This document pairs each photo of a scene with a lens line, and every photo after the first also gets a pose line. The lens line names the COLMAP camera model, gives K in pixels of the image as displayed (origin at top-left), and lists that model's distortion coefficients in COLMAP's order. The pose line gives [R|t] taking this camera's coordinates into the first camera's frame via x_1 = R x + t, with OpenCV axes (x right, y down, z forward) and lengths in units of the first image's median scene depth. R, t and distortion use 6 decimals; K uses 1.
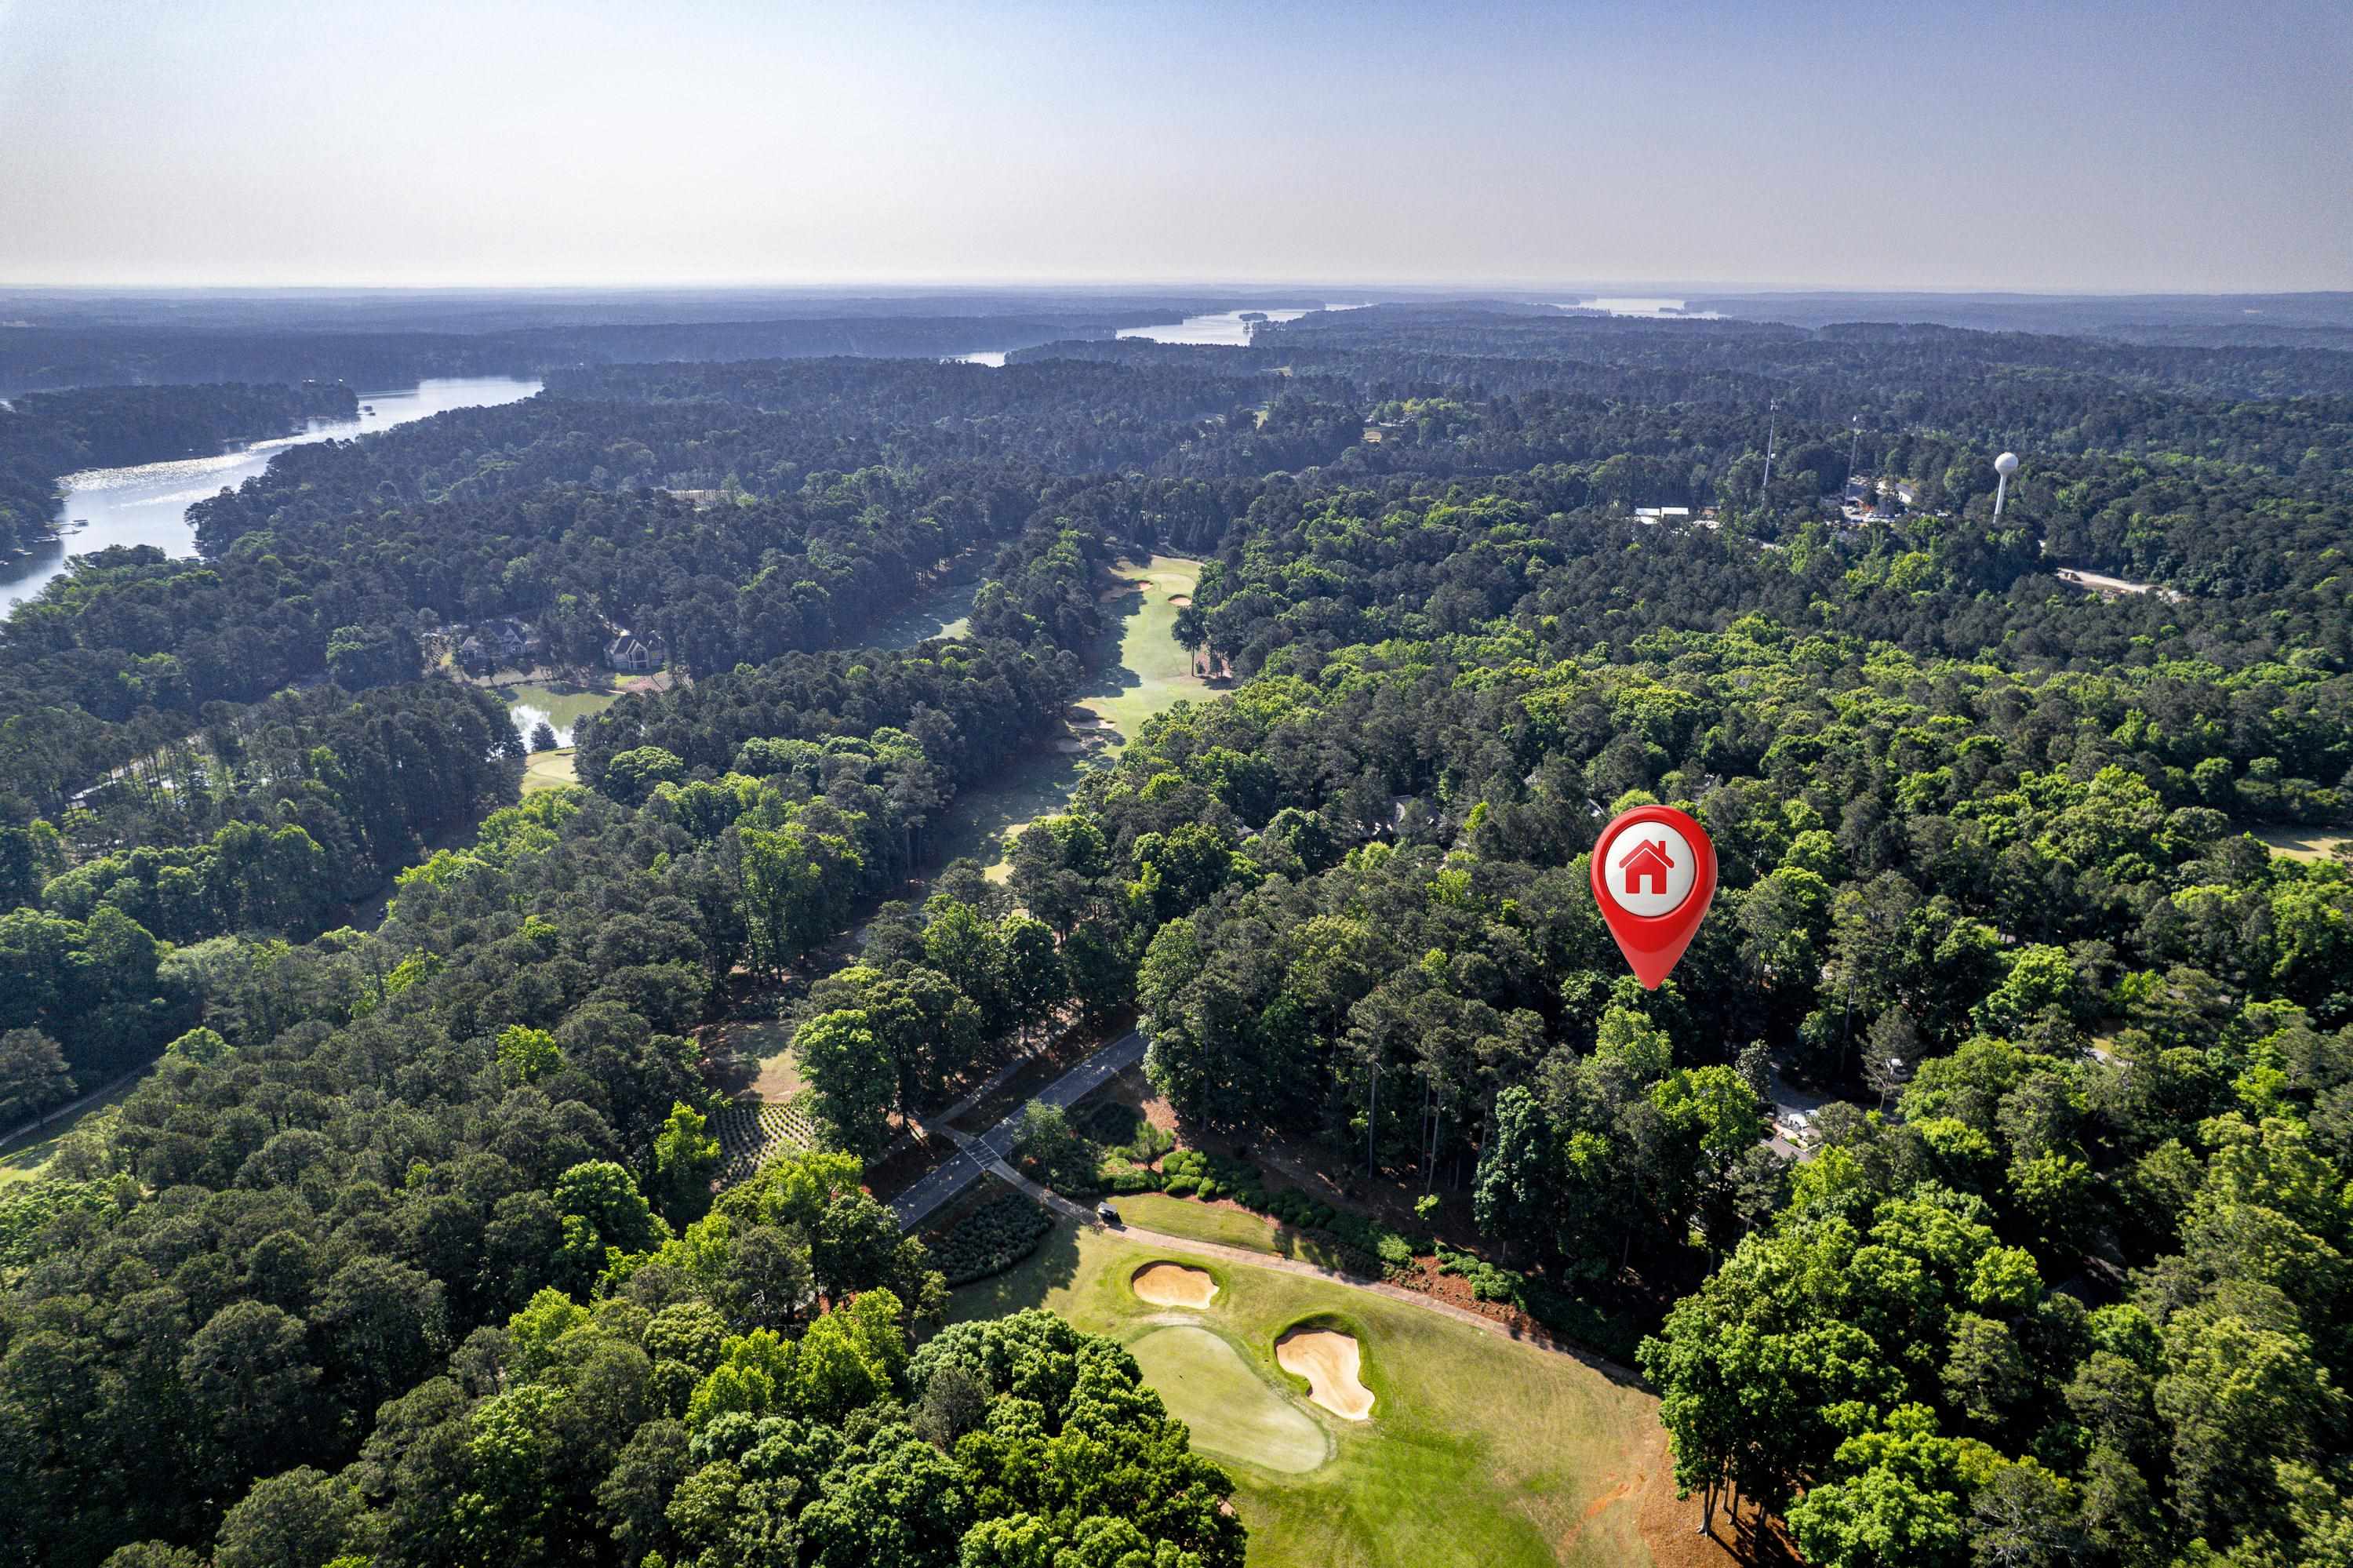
lens RADIAL K [[1503.4, 0, 1176.5], [0, 1503.4, 784.0], [0, 0, 1]] dist [-0.079418, 0.068525]
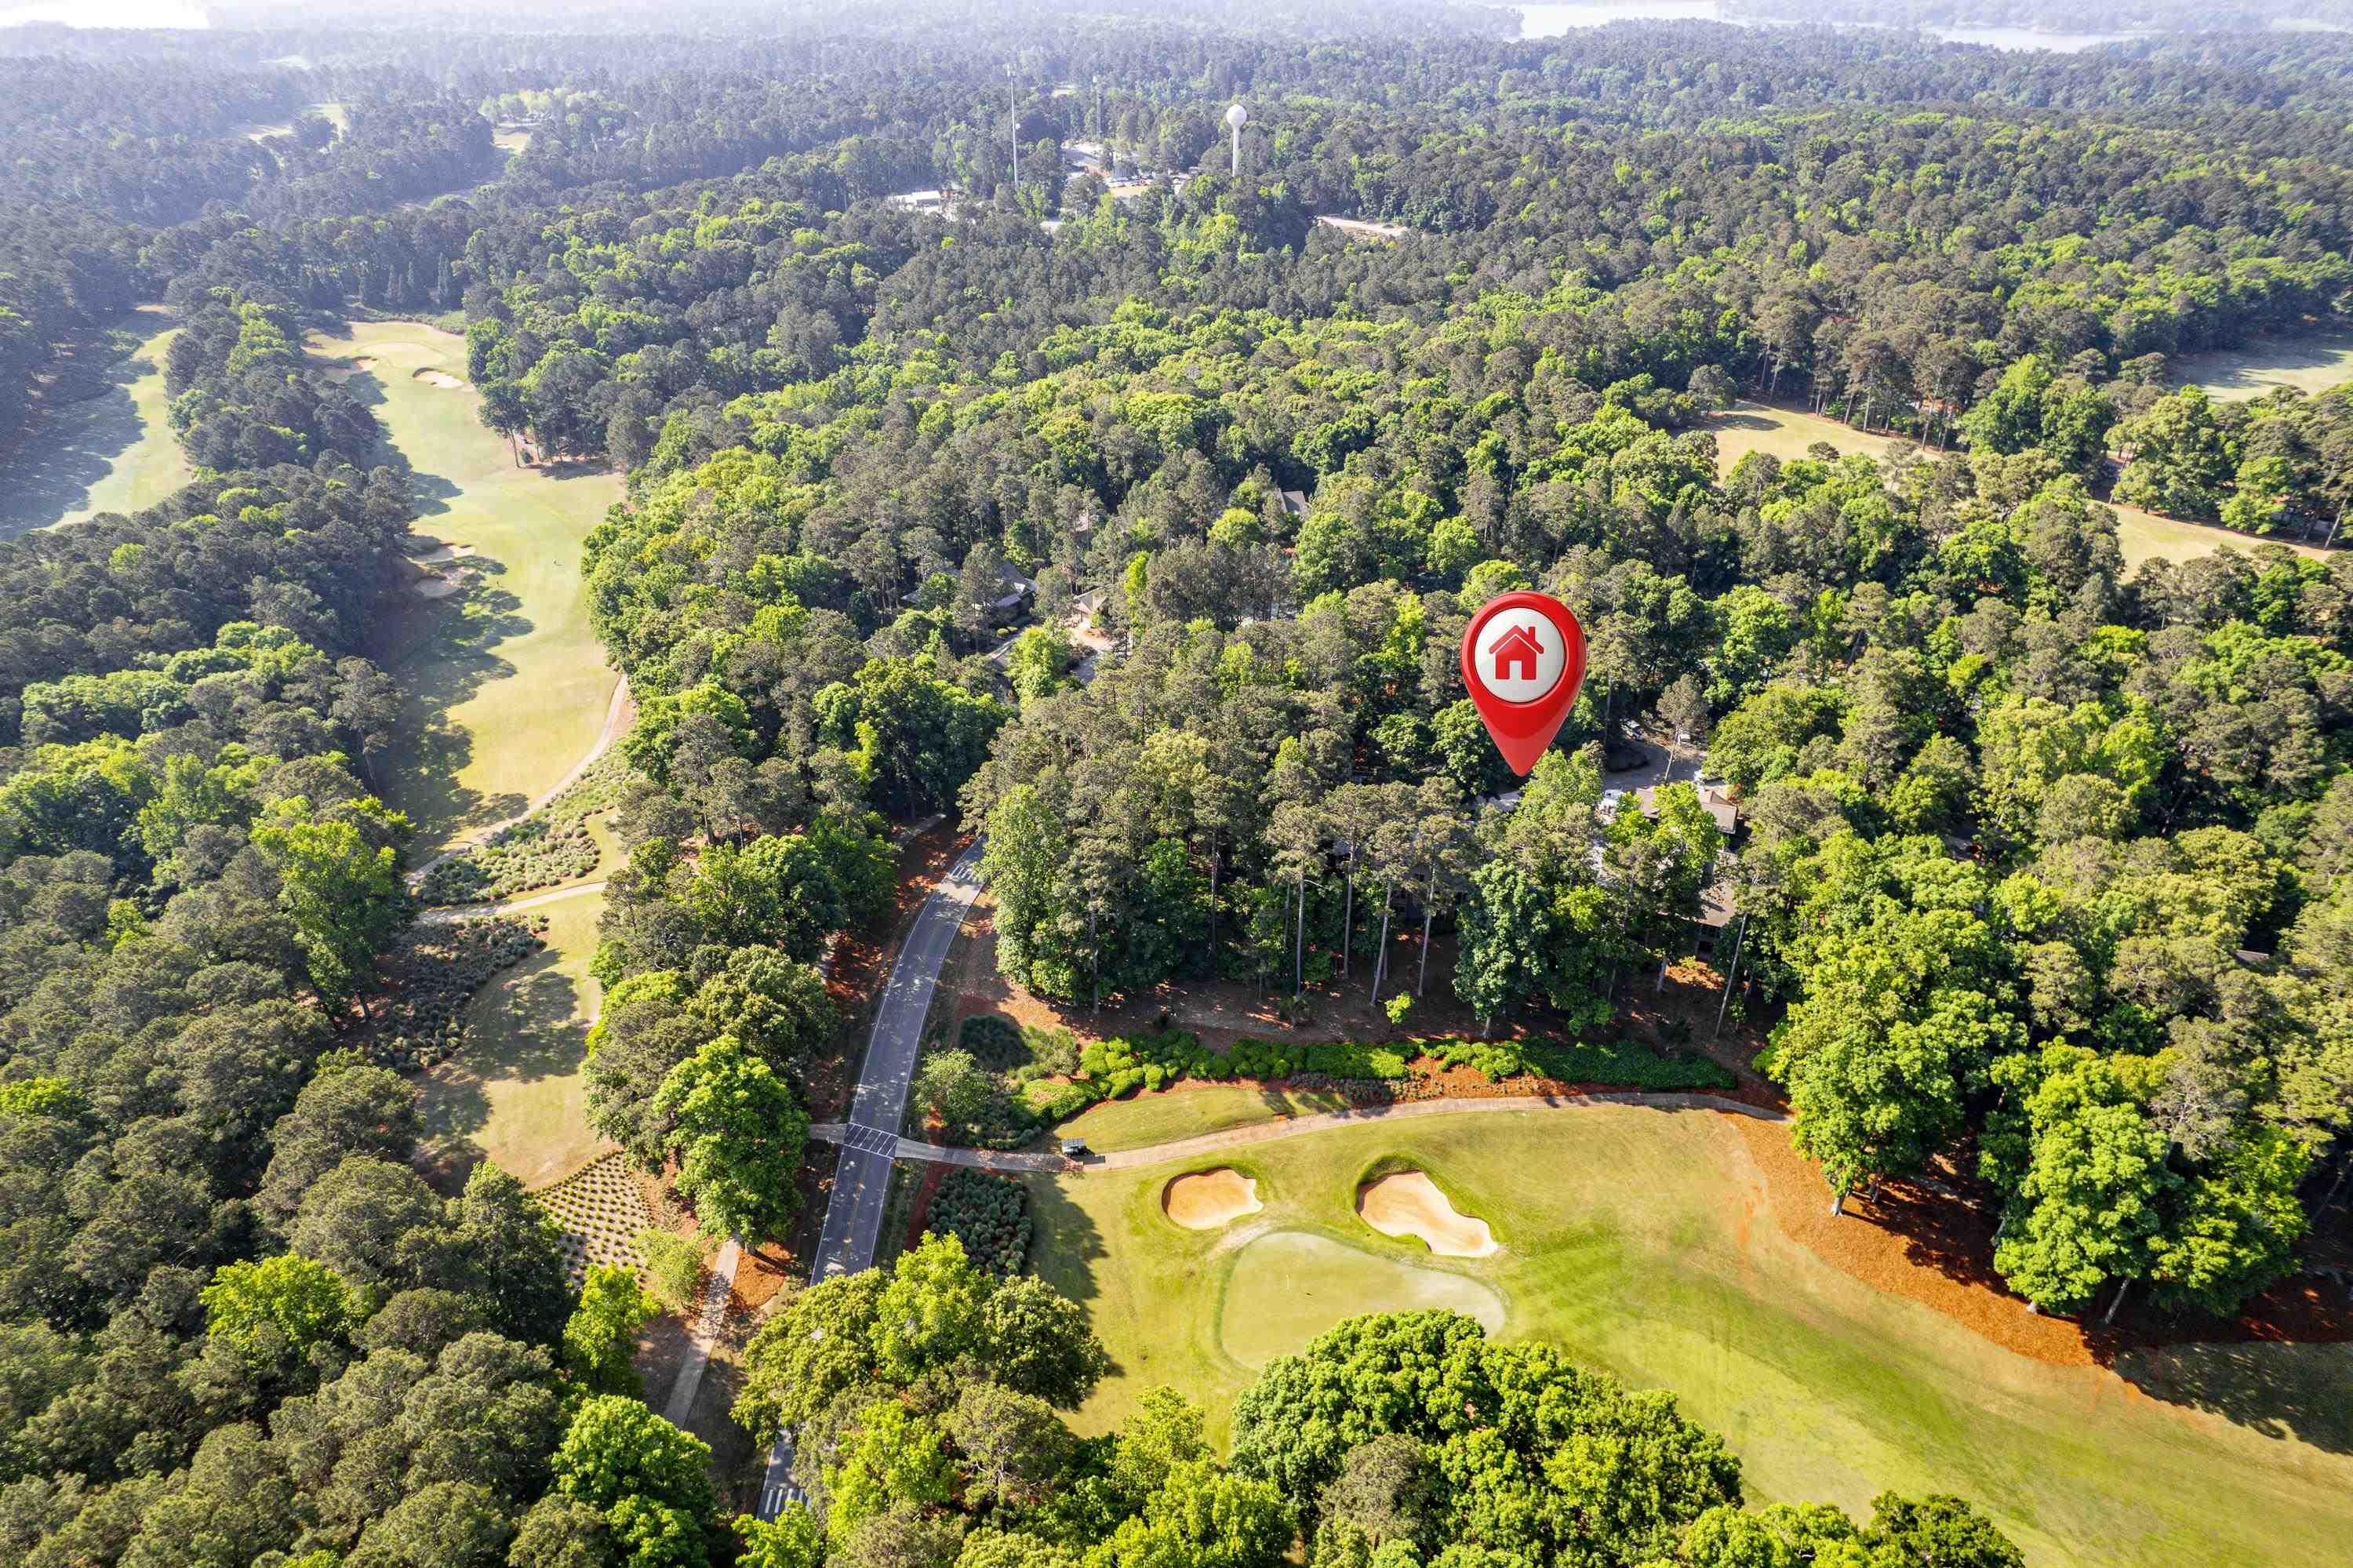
lens RADIAL K [[1503.4, 0, 1176.5], [0, 1503.4, 784.0], [0, 0, 1]] dist [-0.079418, 0.068525]
pose [[0.825275, -0.283879, 0.488195, -0.352691], [0.182785, 0.952212, 0.244708, -0.102831], [-0.534332, -0.112717, 0.837725, 0.293934]]
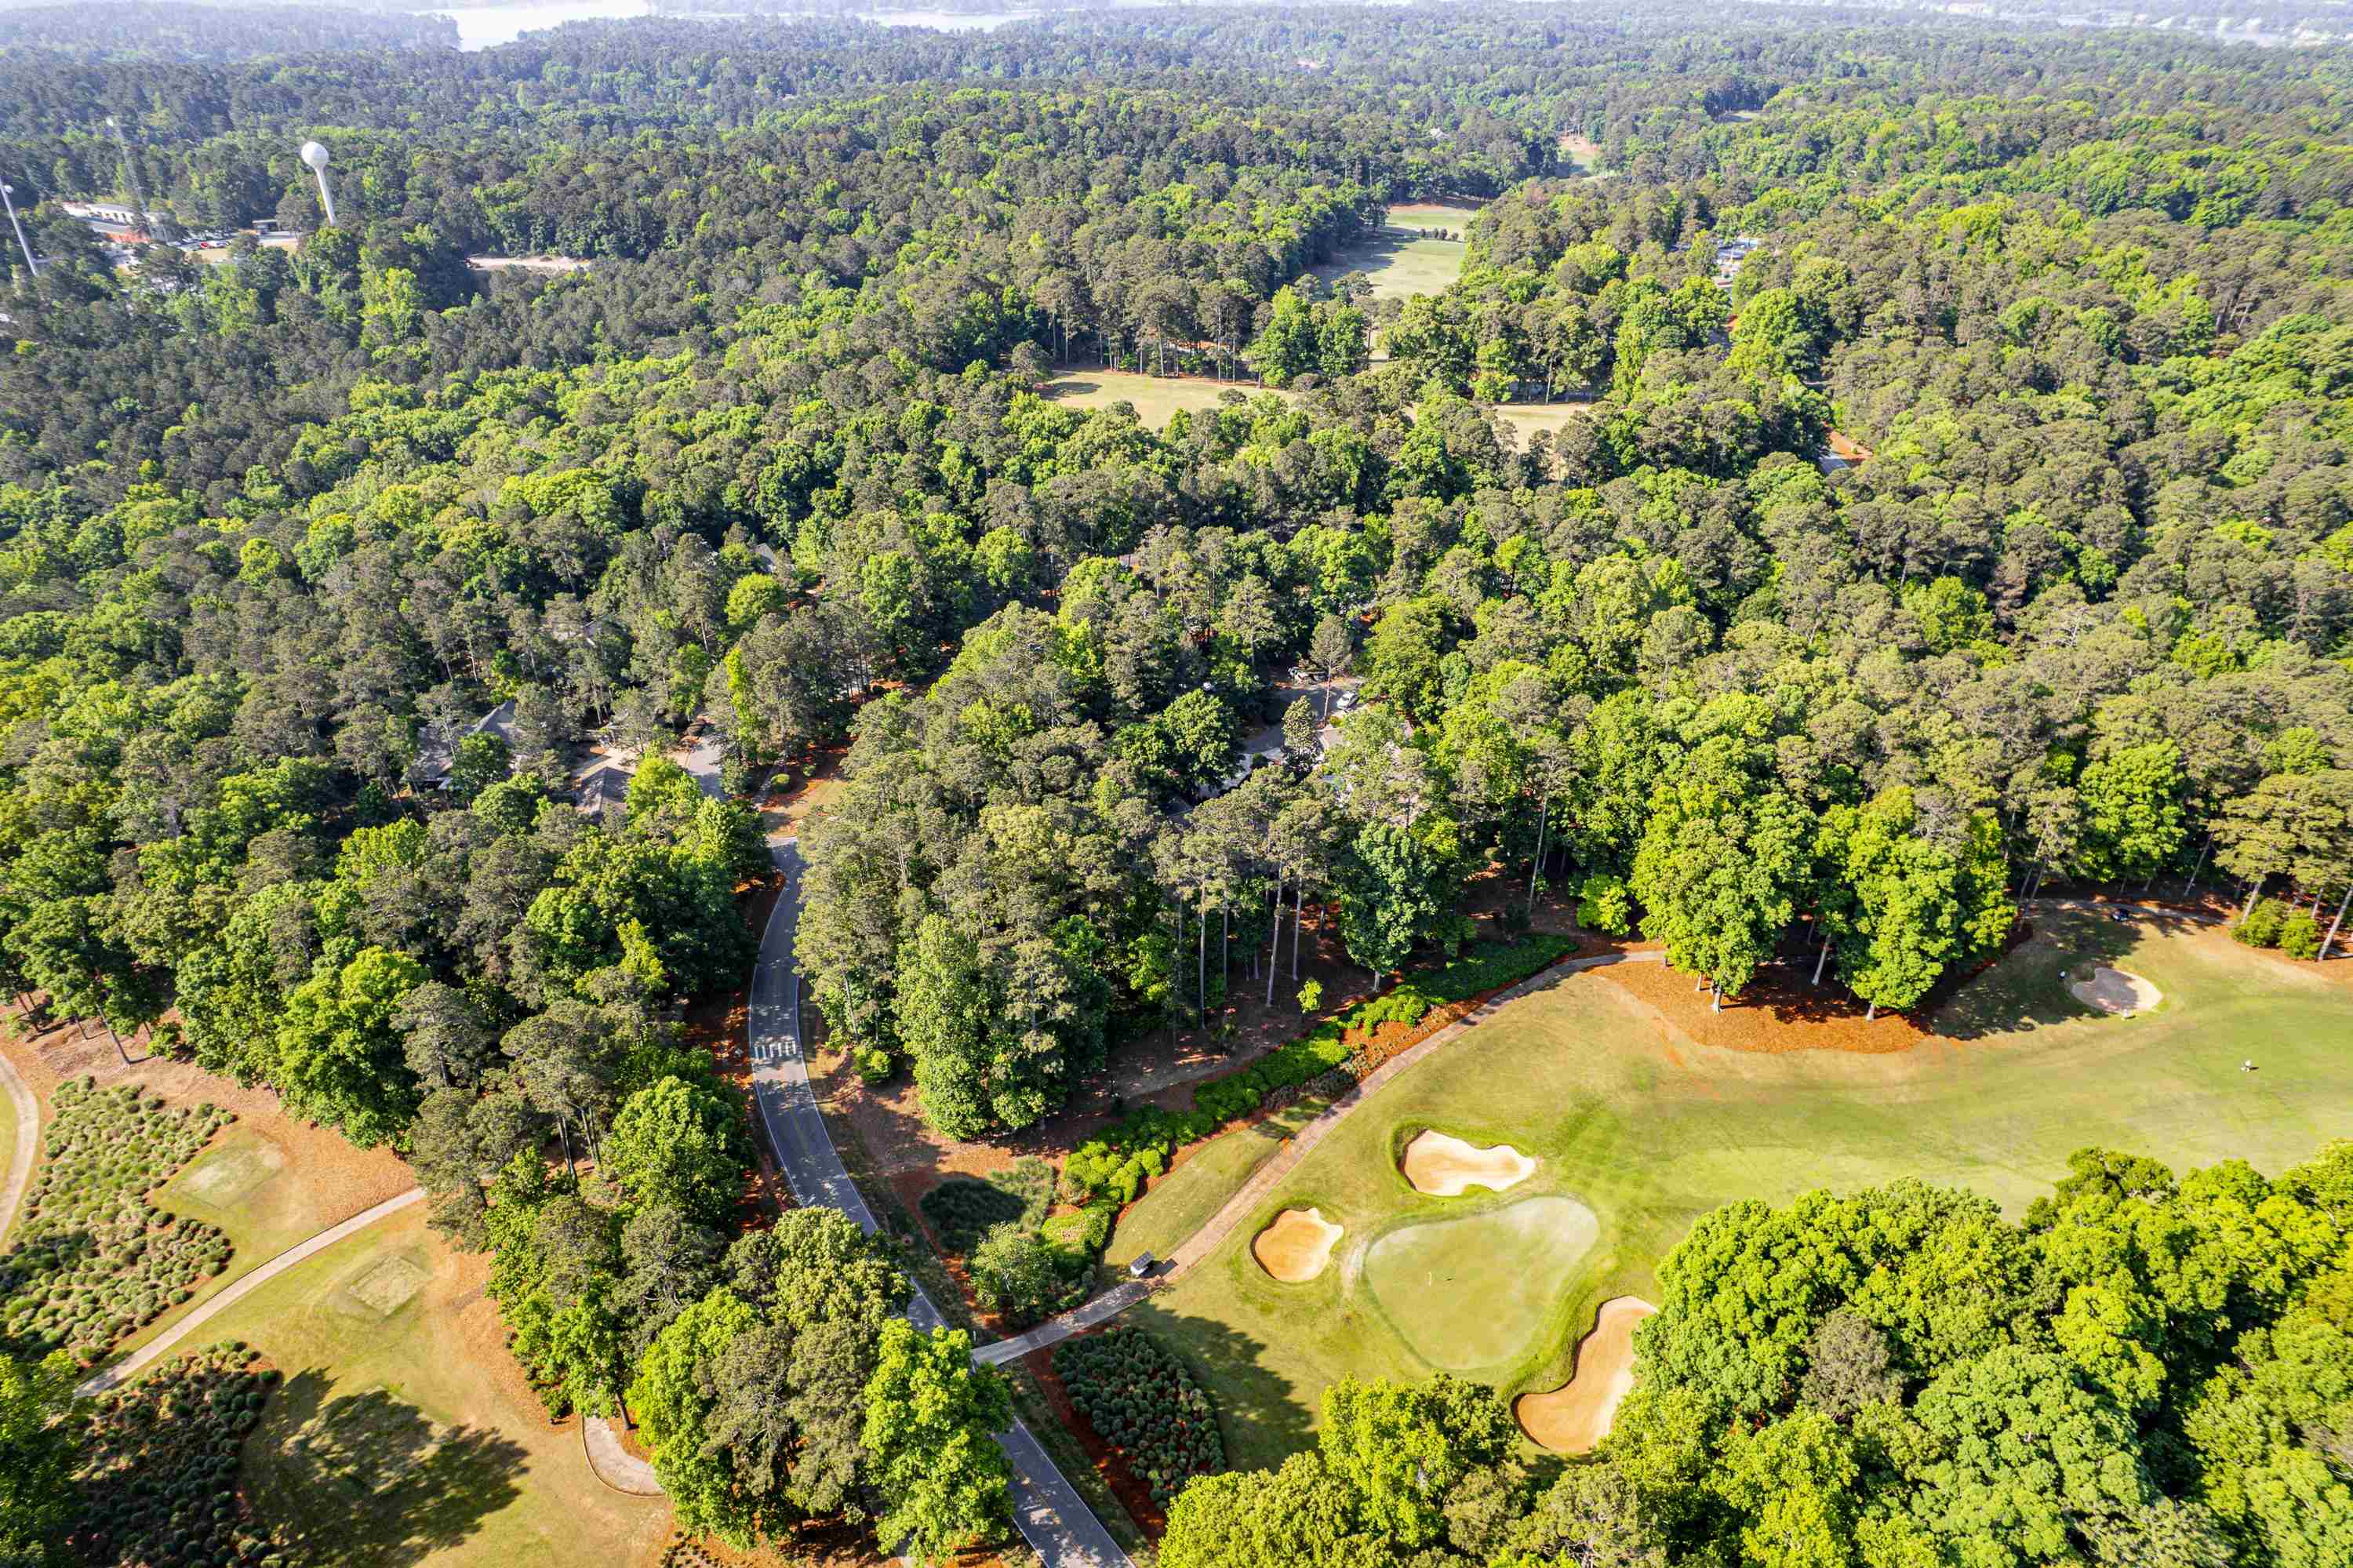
lens RADIAL K [[1503.4, 0, 1176.5], [0, 1503.4, 784.0], [0, 0, 1]] dist [-0.079418, 0.068525]
pose [[0.322958, -0.478449, 0.816569, -0.551448], [0.309373, 0.868774, 0.386679, -0.220430], [-0.894420, 0.127743, 0.428597, 0.631319]]
